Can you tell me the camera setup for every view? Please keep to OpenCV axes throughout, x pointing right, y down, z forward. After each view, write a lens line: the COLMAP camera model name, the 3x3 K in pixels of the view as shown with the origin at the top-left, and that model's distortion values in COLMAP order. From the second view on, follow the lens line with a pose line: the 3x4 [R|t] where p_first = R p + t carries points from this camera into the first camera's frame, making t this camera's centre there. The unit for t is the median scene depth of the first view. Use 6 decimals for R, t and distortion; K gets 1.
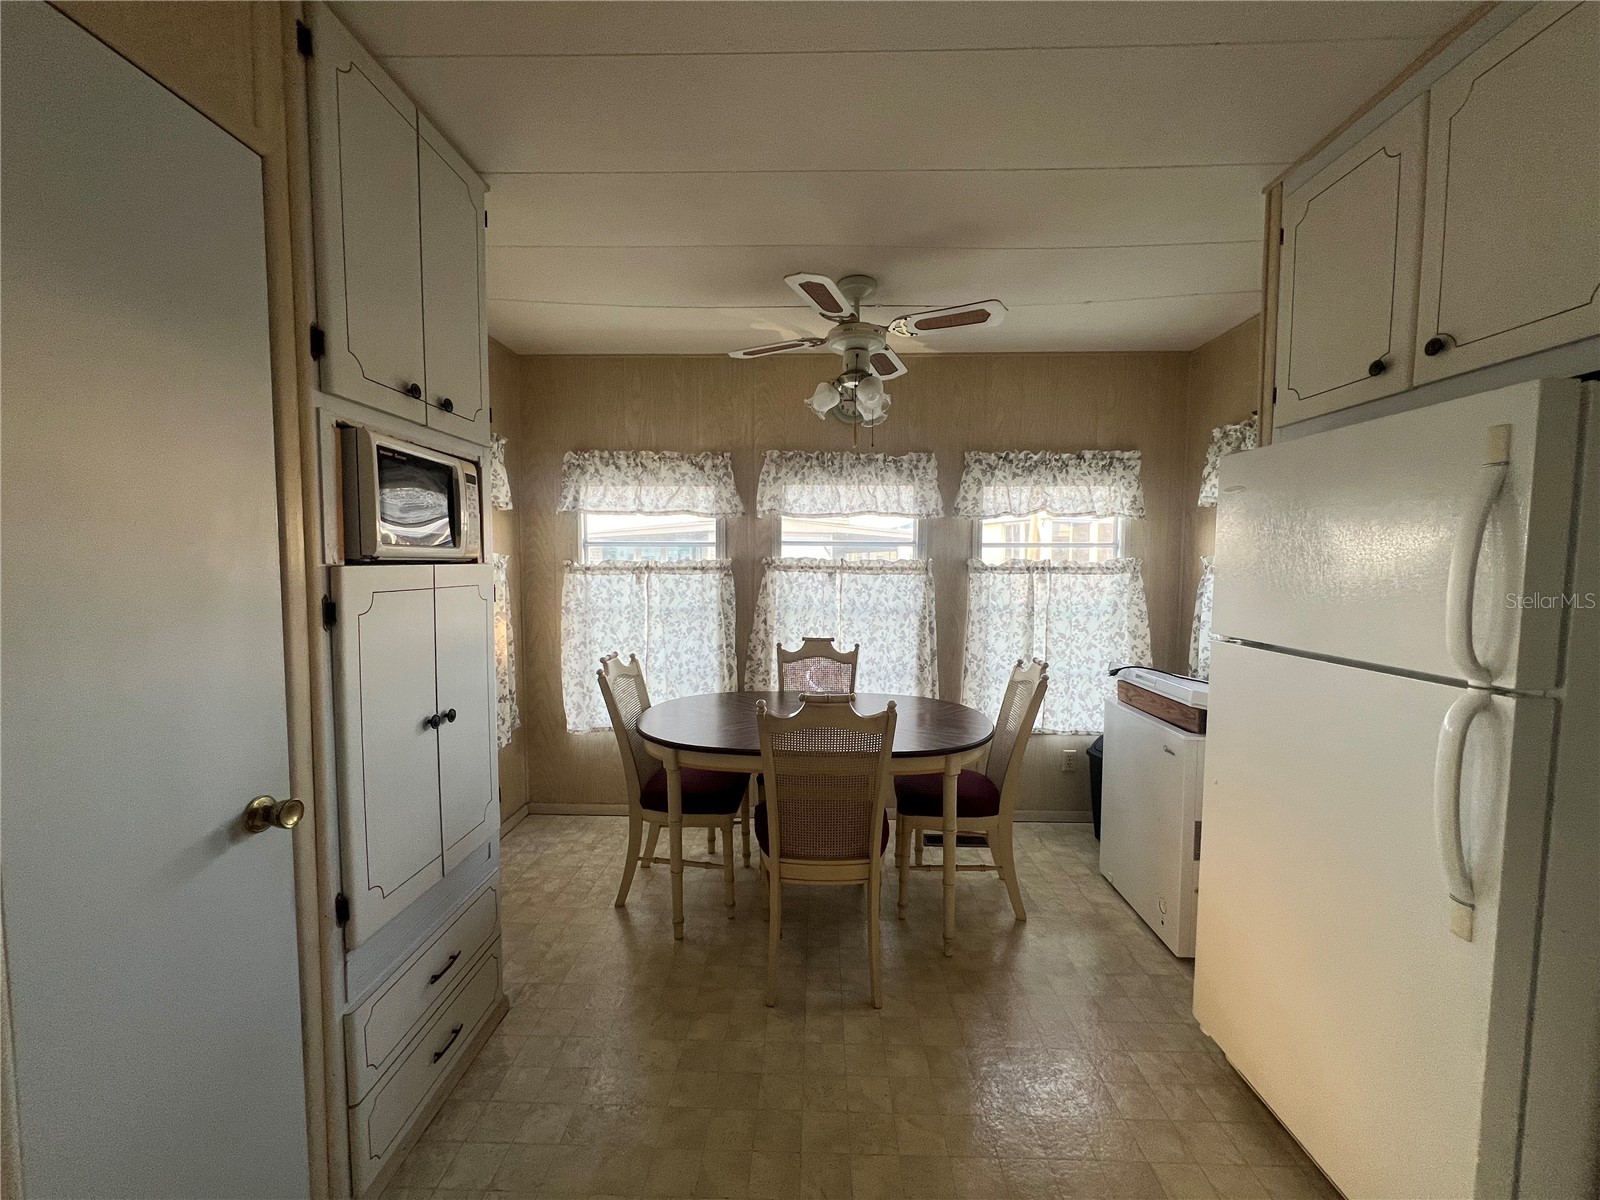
lens RADIAL K [[646.0, 0, 795.1], [0, 646.0, 600.1], [0, 0, 1]] dist [0.000855, -0.000342]
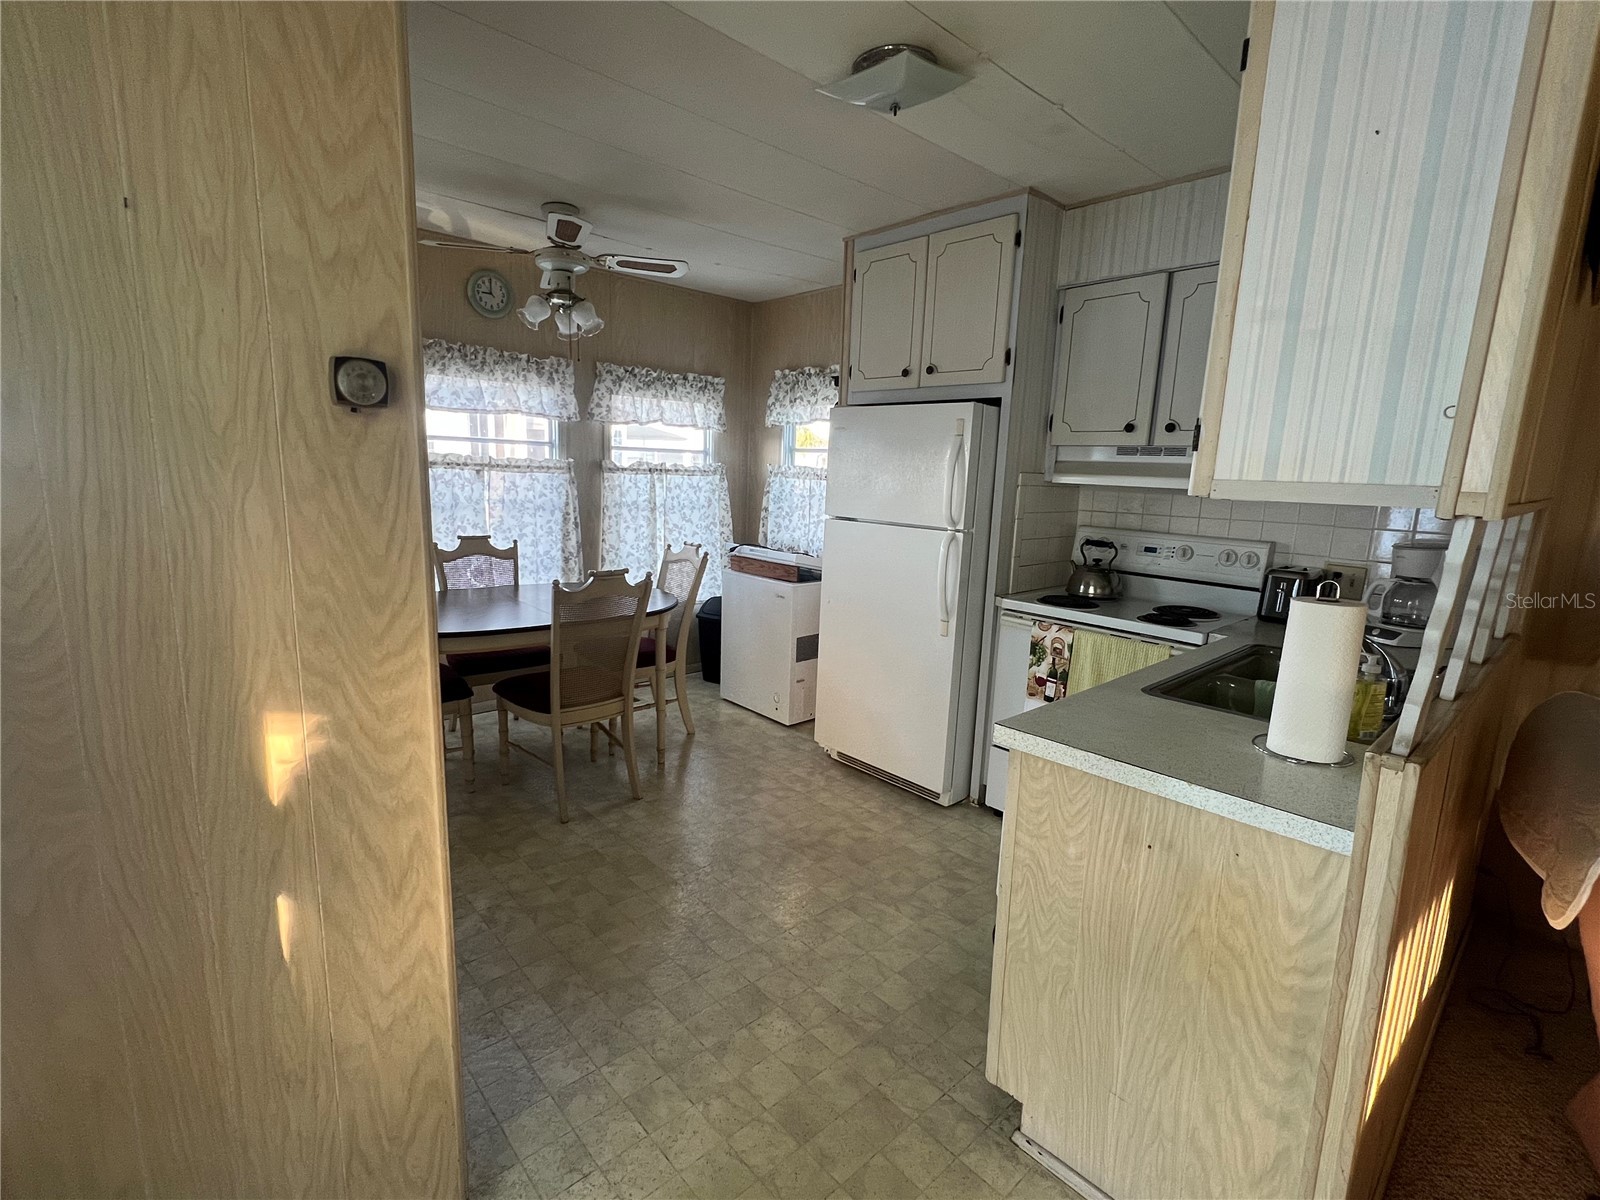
lens RADIAL K [[735.6, 0, 808.8], [0, 735.6, 598.1], [0, 0, 1]] dist [0.011056, 0.000127]
pose [[0.716767, -0.099852, 0.690127, -0.387302], [0.008085, 0.990818, 0.134960, 0.004110], [-0.697266, -0.091155, 0.710993, -0.185755]]
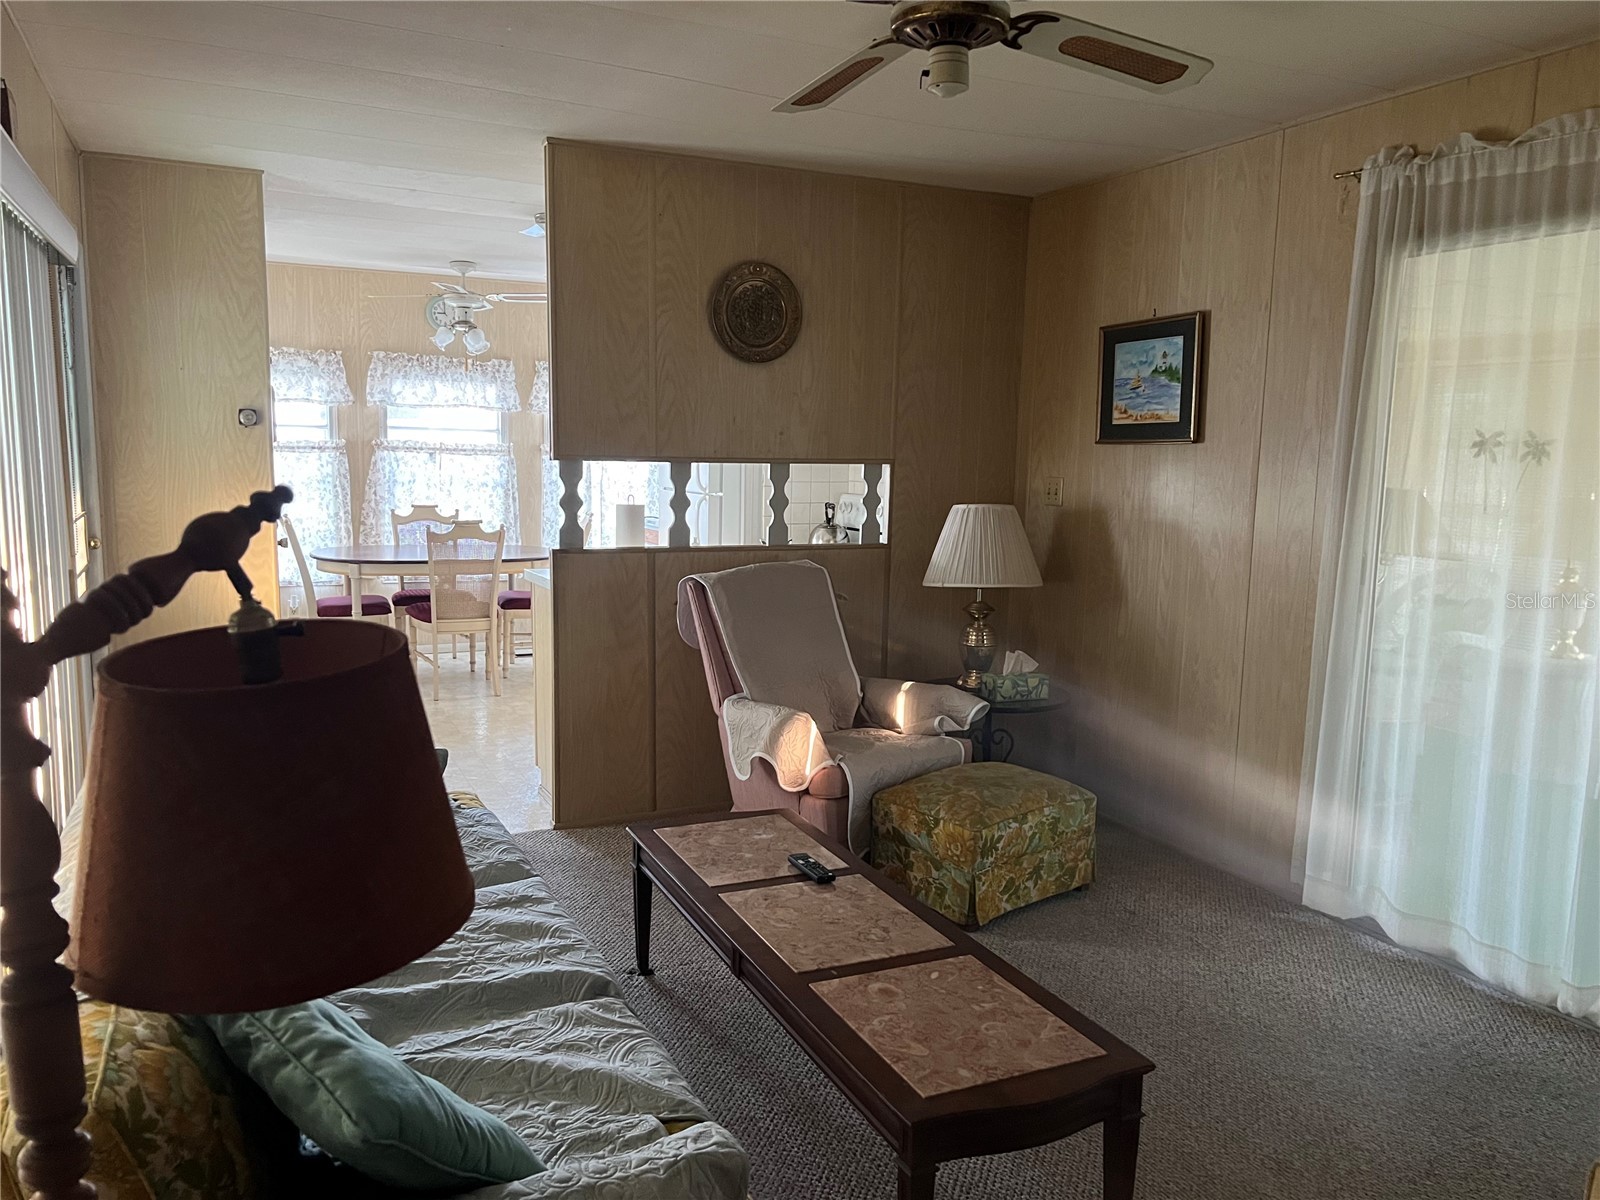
lens RADIAL K [[1211.0, 0, 789.8], [0, 1211.0, 605.2], [0, 0, 1]] dist [0.089071, -0.000788]
pose [[0.897021, -0.044685, 0.439724, -0.377017], [0.009593, 0.996610, 0.081708, 0.064484], [-0.441885, -0.069076, 0.894409, -1.443365]]
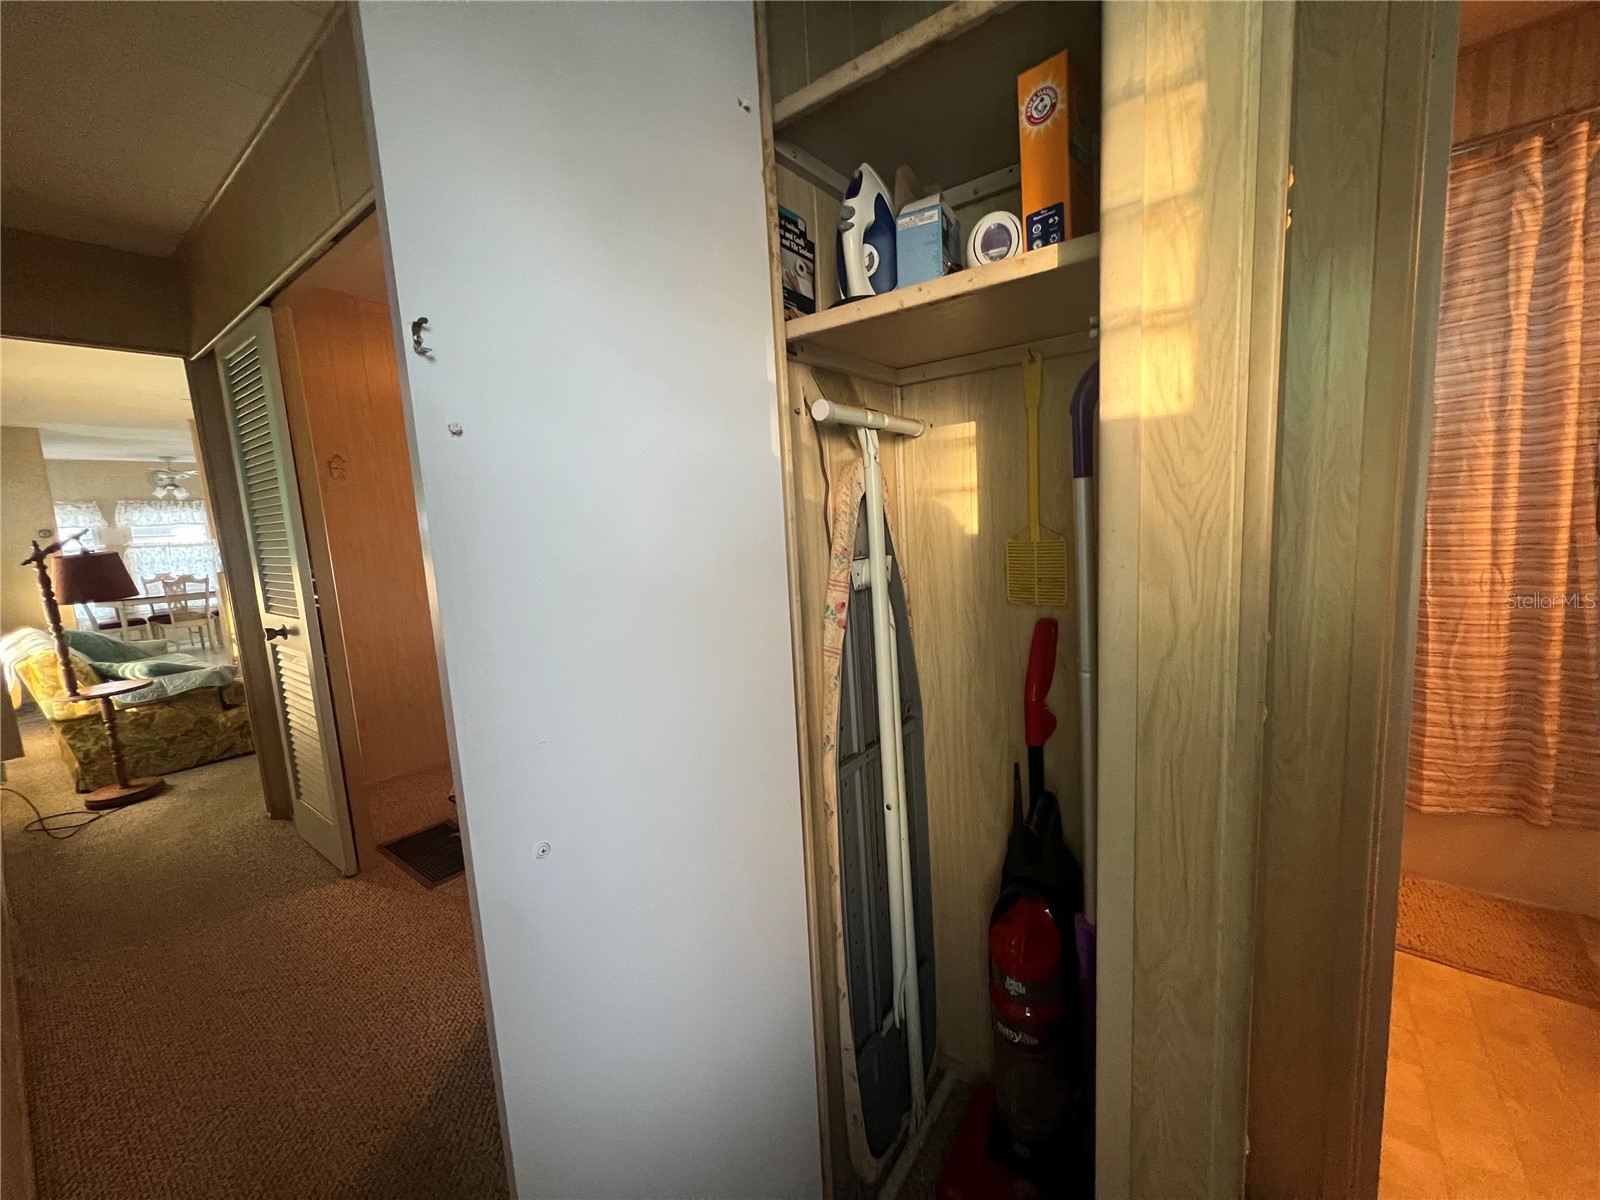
lens RADIAL K [[646.0, 0, 800.5], [0, 646.0, 606.4], [0, 0, 1]] dist [0.000855, -0.000342]
pose [[0.592950, -0.138964, 0.793158, -0.510937], [0.101957, 0.990025, 0.097235, 0.195674], [-0.798758, 0.023213, 0.601204, -2.551037]]
